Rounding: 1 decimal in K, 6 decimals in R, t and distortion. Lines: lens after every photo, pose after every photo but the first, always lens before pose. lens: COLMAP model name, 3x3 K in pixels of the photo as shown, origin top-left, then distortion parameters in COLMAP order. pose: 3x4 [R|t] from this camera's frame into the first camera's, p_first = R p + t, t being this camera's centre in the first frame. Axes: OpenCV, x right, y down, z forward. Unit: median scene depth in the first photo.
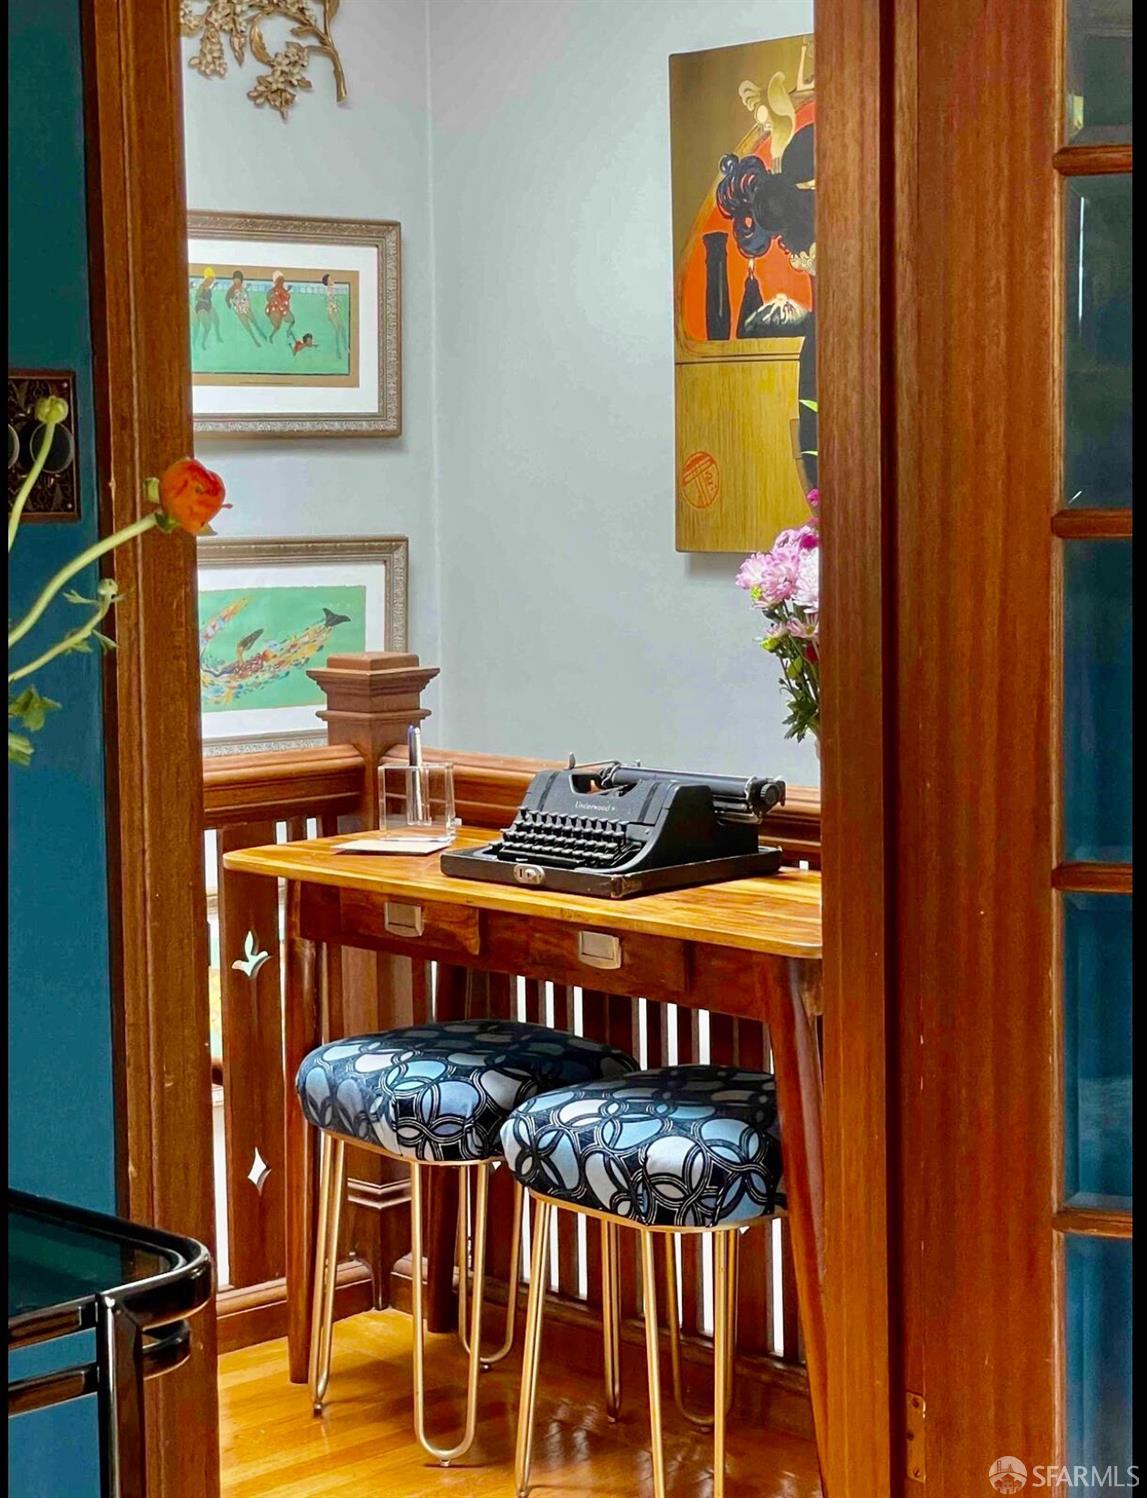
lens RADIAL K [[3031.3, 0, 573.5], [0, 3031.3, 749.0], [0, 0, 1]] dist [0.064966, 0.194506]
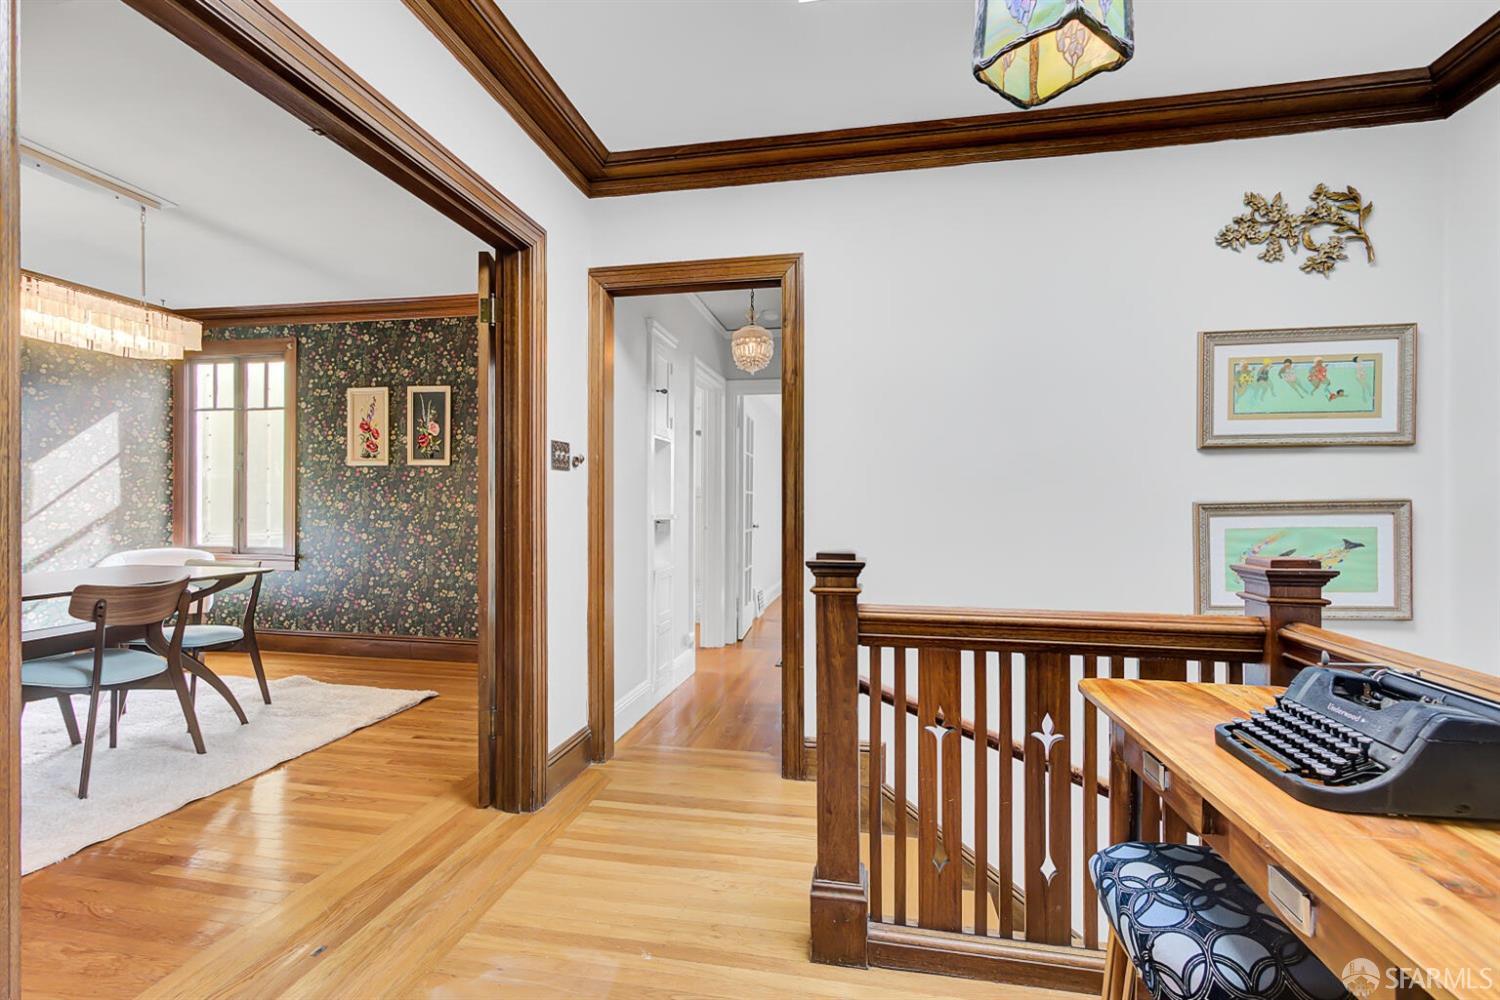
lens RADIAL K [[704.8, 0, 742.4], [0, 704.8, 505.2], [0, 0, 1]] dist [-0.003339, -0.000102]
pose [[0.574472, 0.013306, -0.818416, 0.054501], [-0.092945, 0.994461, -0.049073, -0.012331], [0.813230, 0.104259, 0.572526, 0.471212]]
